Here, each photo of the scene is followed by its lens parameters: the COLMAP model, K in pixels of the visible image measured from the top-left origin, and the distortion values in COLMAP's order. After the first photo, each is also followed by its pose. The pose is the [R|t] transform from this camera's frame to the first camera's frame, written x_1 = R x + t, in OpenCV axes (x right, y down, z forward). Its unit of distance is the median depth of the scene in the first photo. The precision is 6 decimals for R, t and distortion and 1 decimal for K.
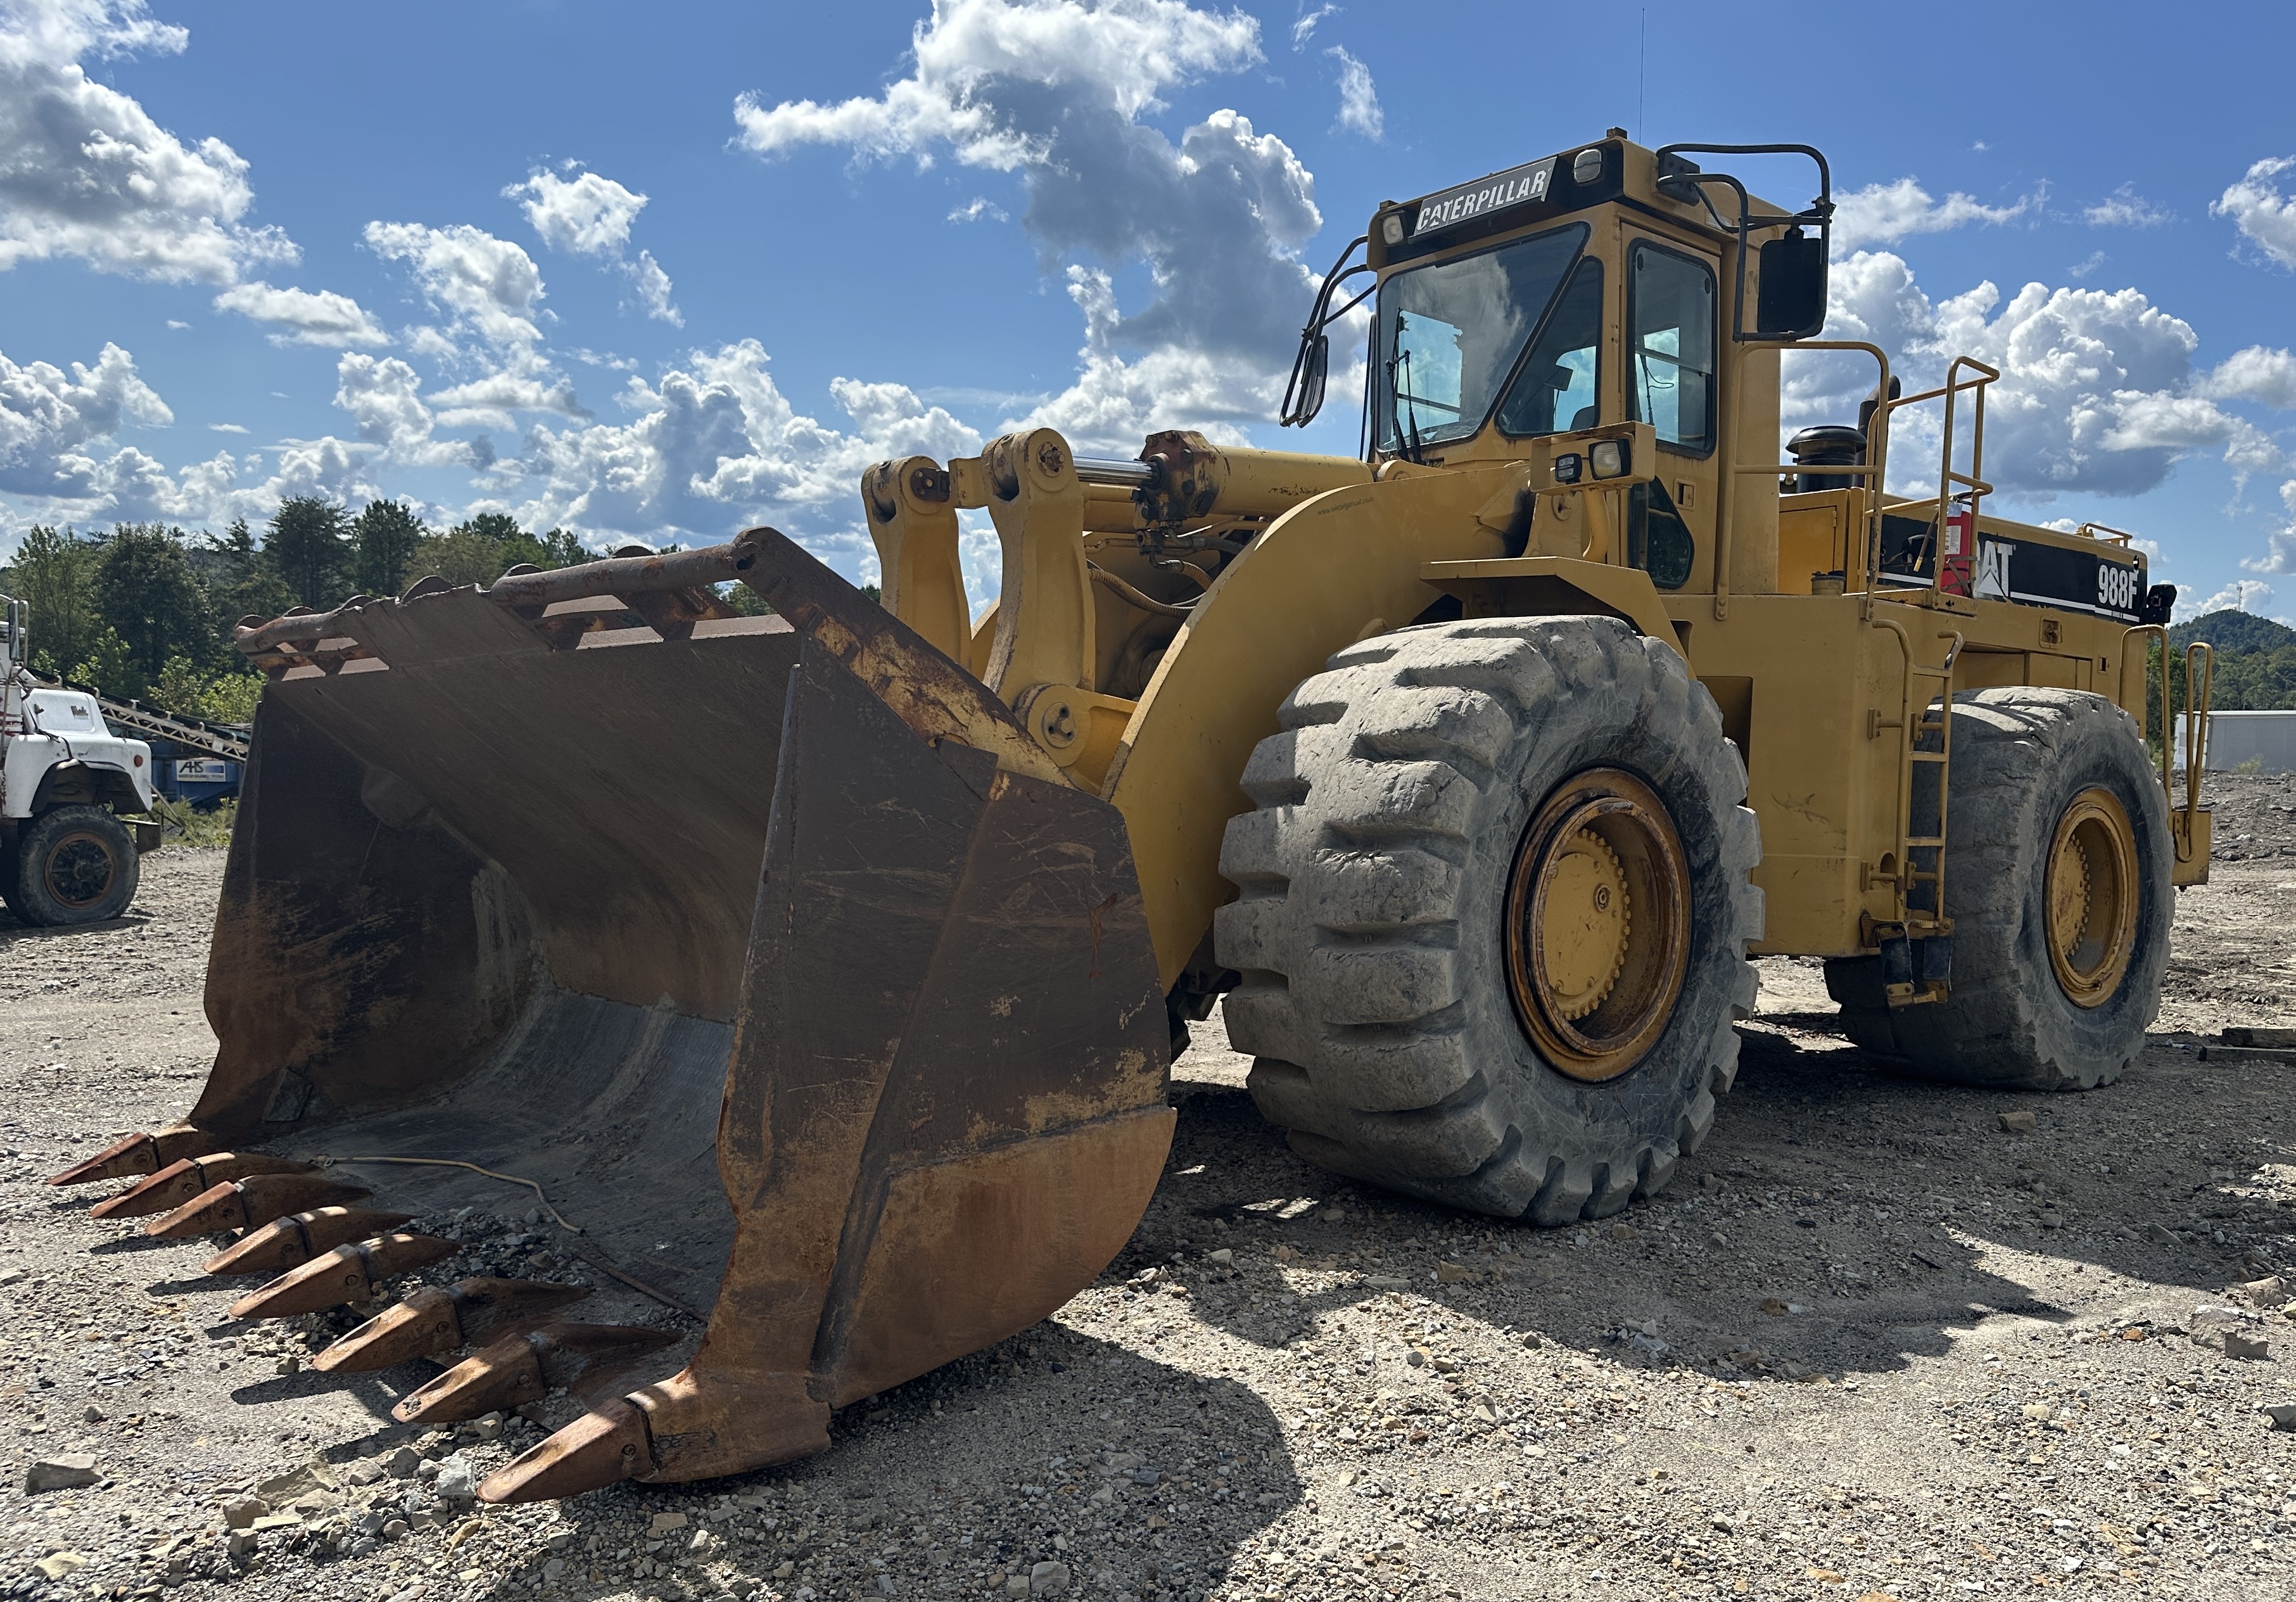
lens RADIAL K [[1714.0, 0, 1148.0], [0, 1714.0, 801.0], [0, 0, 1]] dist [-0.036965, 0.003284]
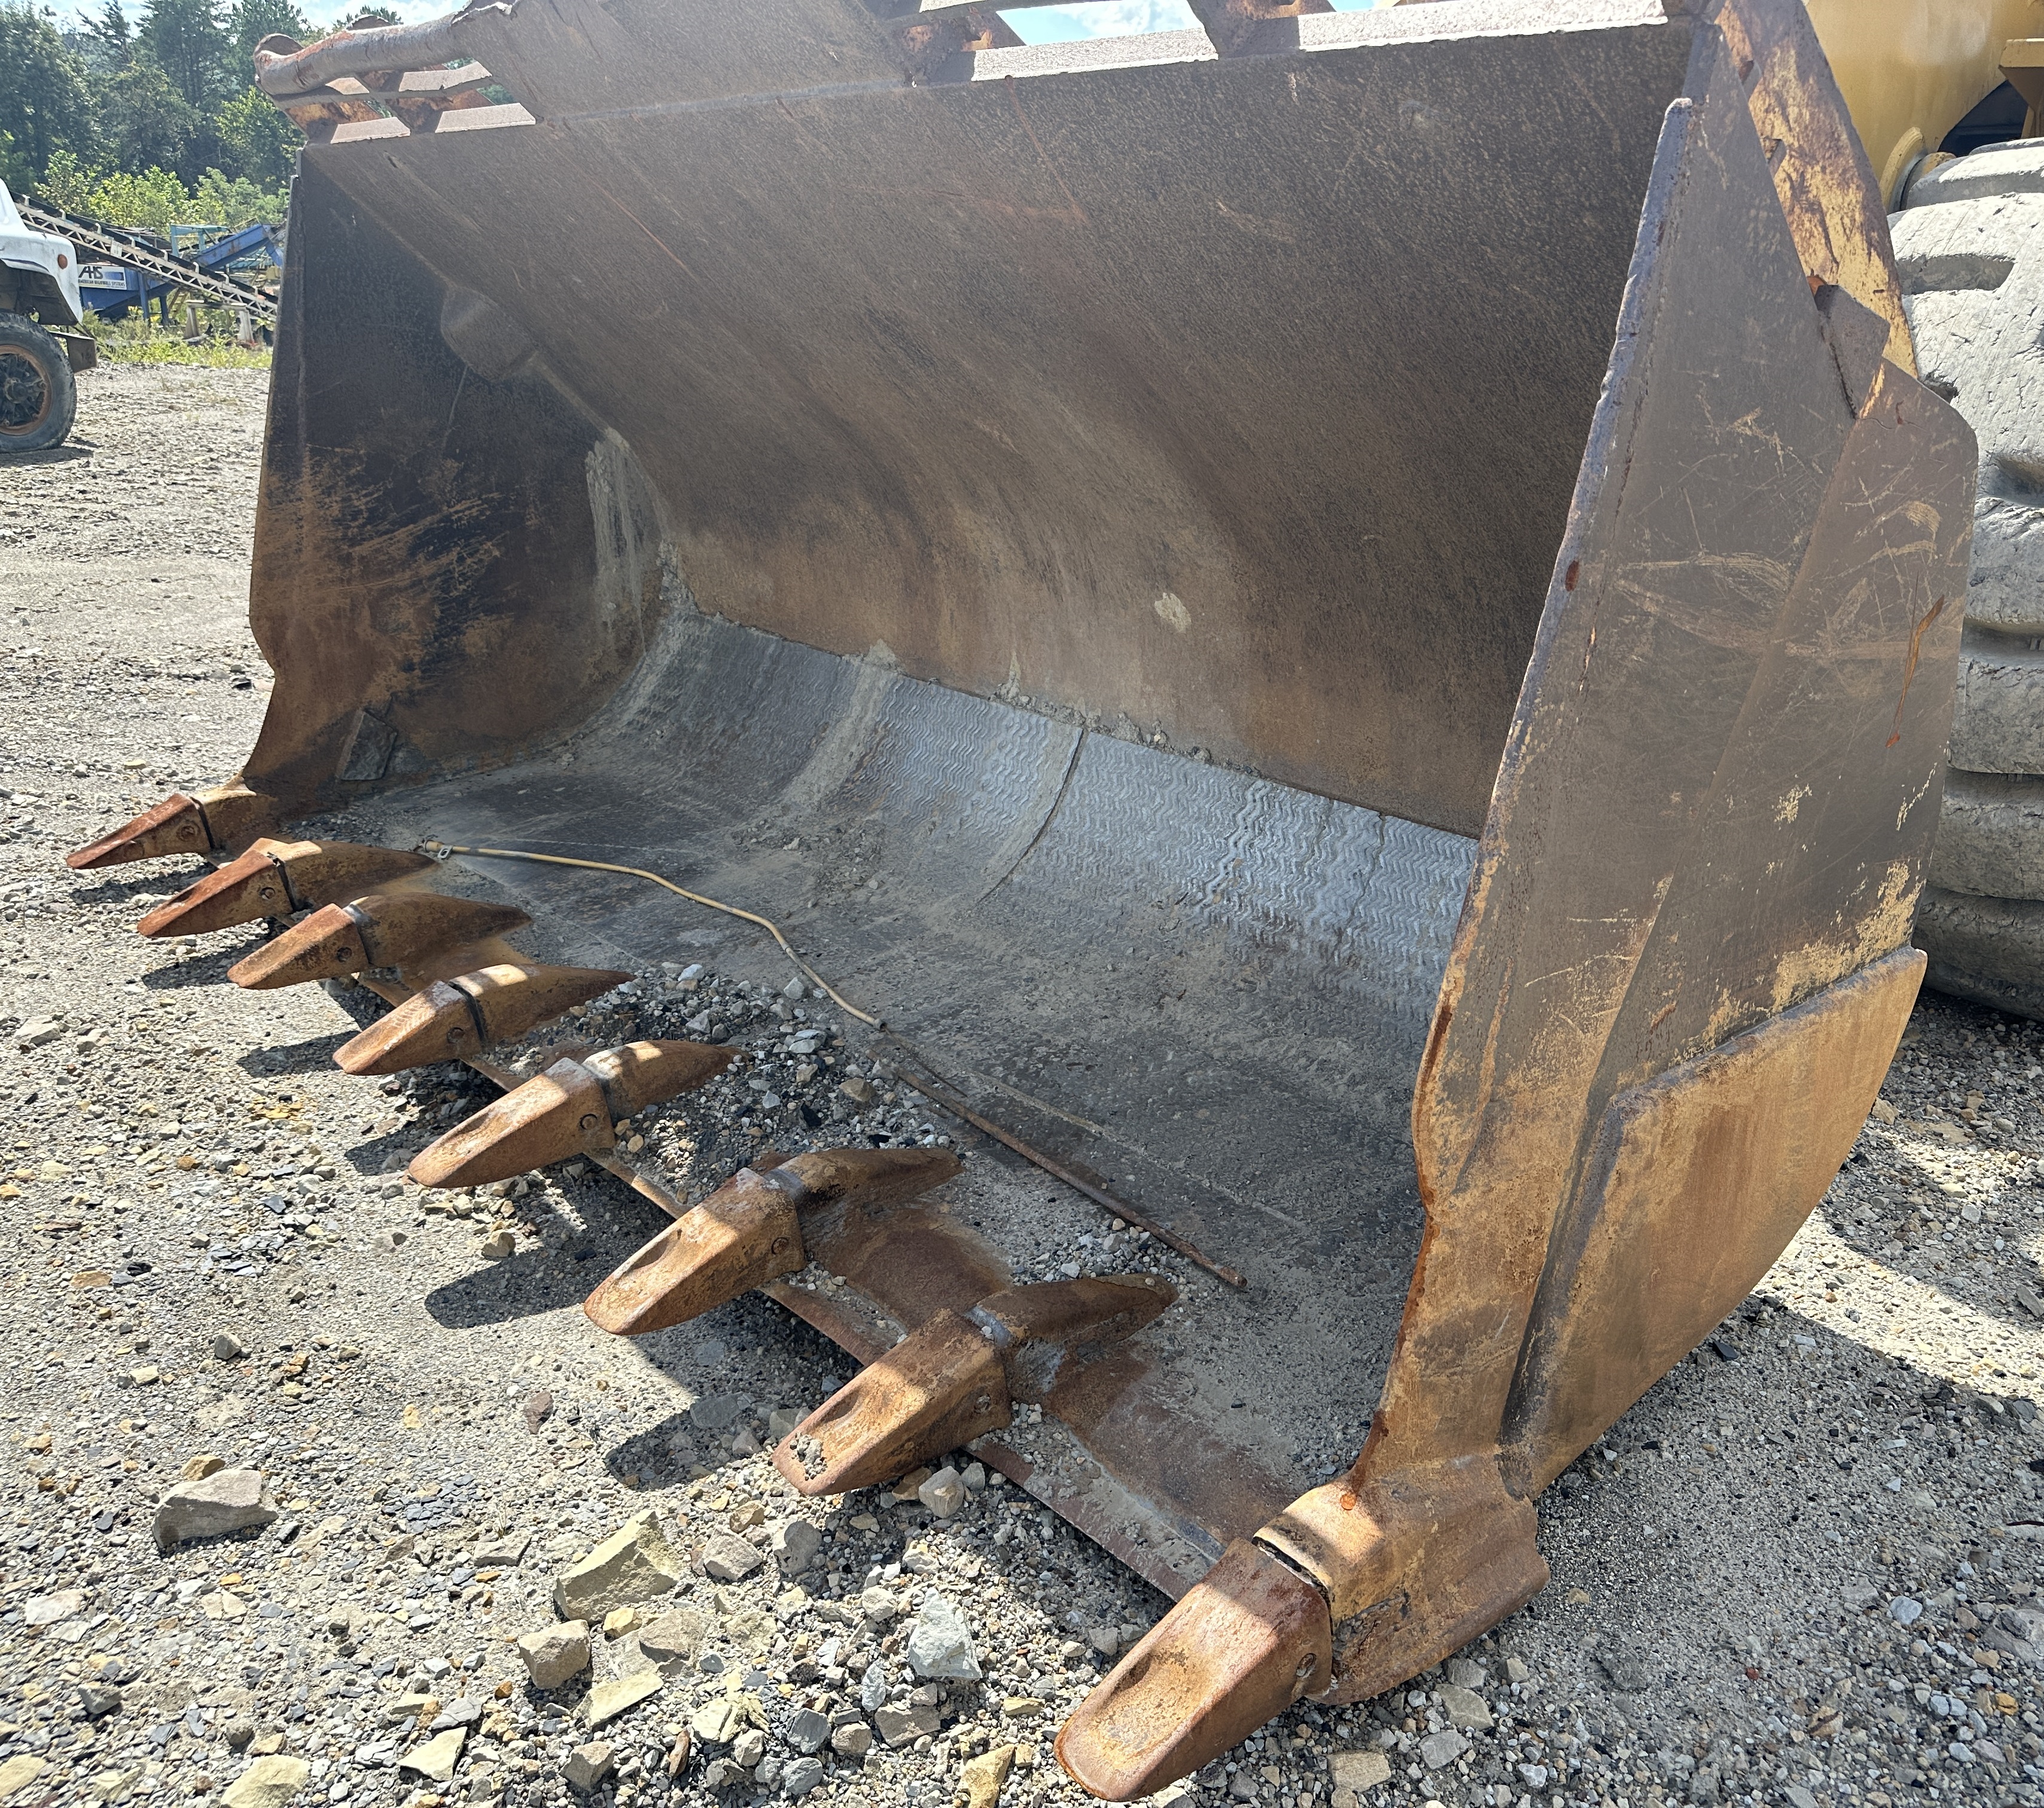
lens RADIAL K [[1730.8, 0, 1022.0], [0, 1730.8, 904.0], [0, 0, 1]] dist [-0.006685, -0.015365]
pose [[0.997351, 0.067814, -0.026319, -0.217247], [-0.056910, 0.952760, 0.298344, -0.003384], [0.045308, -0.296056, 0.954095, 0.298513]]
